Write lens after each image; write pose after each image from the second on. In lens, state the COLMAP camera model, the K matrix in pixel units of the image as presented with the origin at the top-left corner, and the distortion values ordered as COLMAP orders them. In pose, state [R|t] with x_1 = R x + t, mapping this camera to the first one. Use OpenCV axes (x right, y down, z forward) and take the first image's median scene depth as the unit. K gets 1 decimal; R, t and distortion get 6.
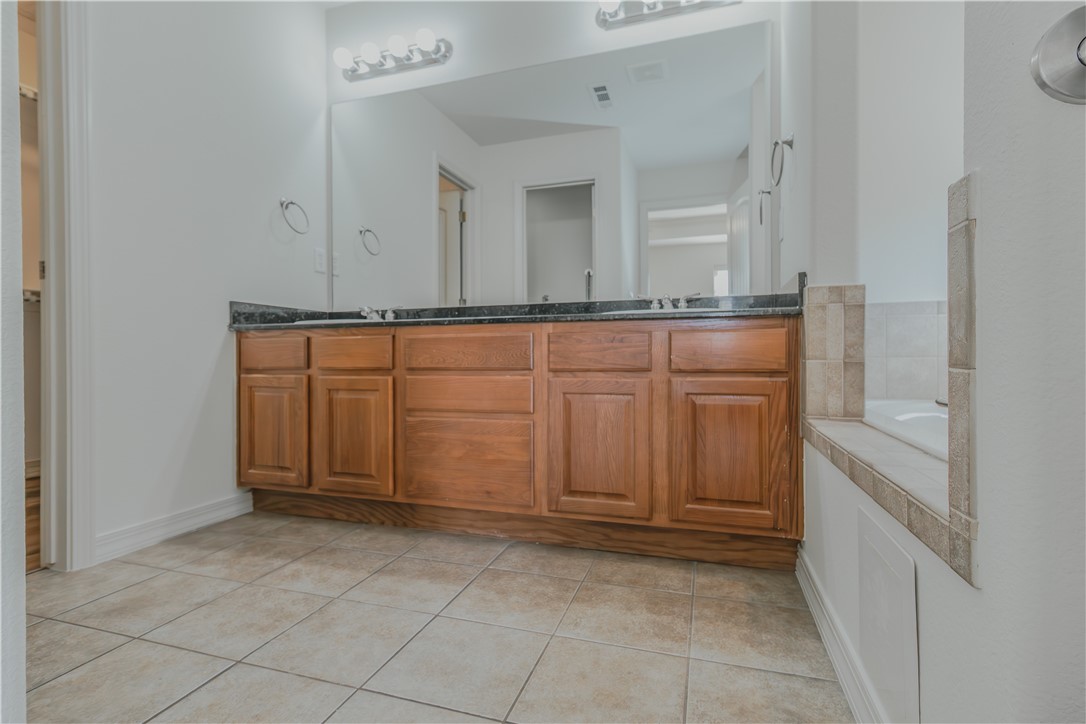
lens RADIAL K [[507.8, 0, 516.8], [0, 507.8, 356.0], [0, 0, 1]] dist [0.002418, 0.000663]
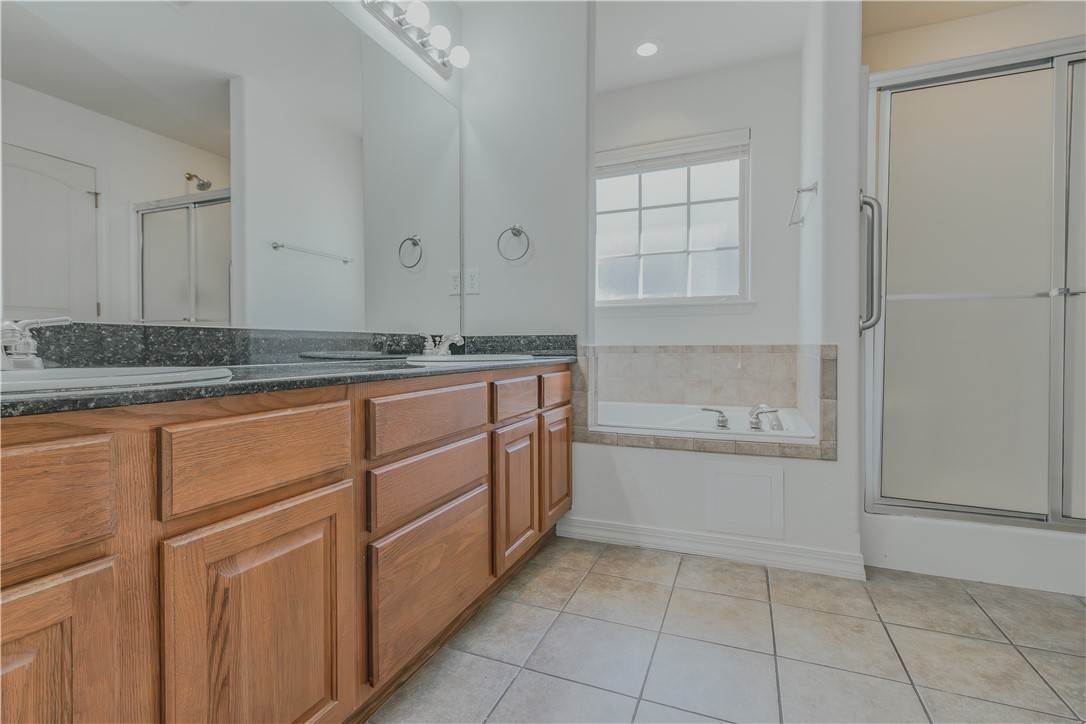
lens RADIAL K [[507.8, 0, 544.0], [0, 507.8, 360.4], [0, 0, 1]] dist [0.002418, 0.000663]
pose [[0.067473, -0.022213, 0.997474, -0.817422], [0.014544, 0.999668, 0.021278, -0.097526], [-0.997615, 0.013072, 0.067774, 0.841459]]
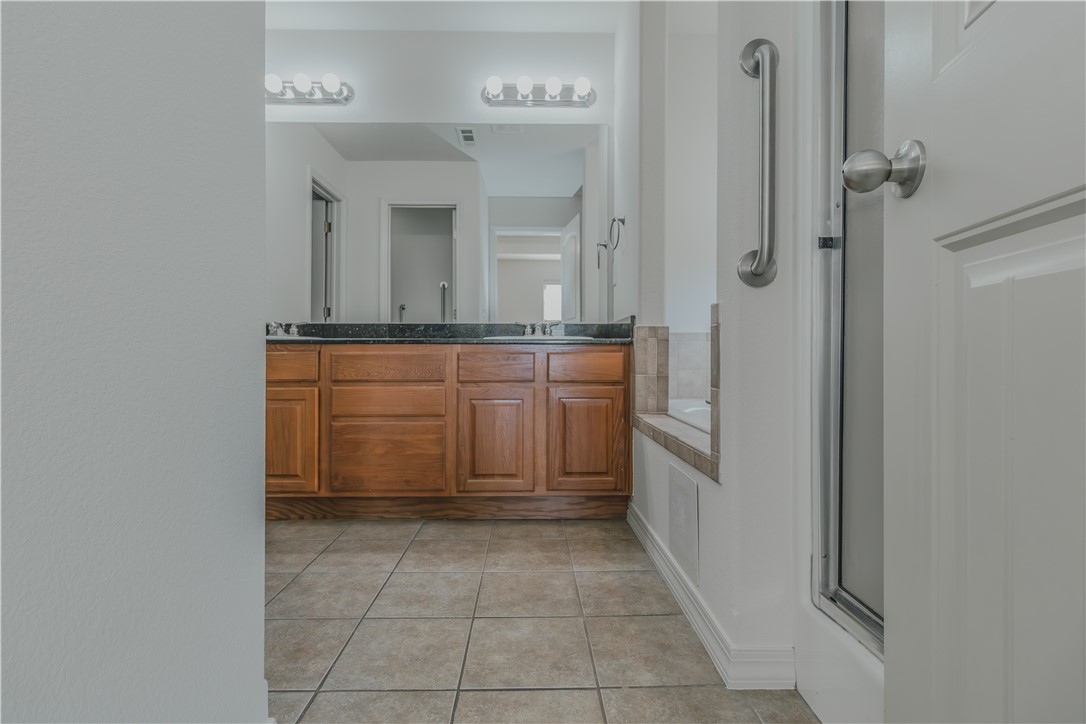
lens RADIAL K [[507.8, 0, 523.3], [0, 507.8, 351.7], [0, 0, 1]] dist [0.002418, 0.000663]
pose [[0.941178, 0.011679, 0.337709, -0.214405], [-0.007498, 0.999878, -0.013682, -0.030770], [-0.337828, 0.010345, 0.941151, -0.259427]]
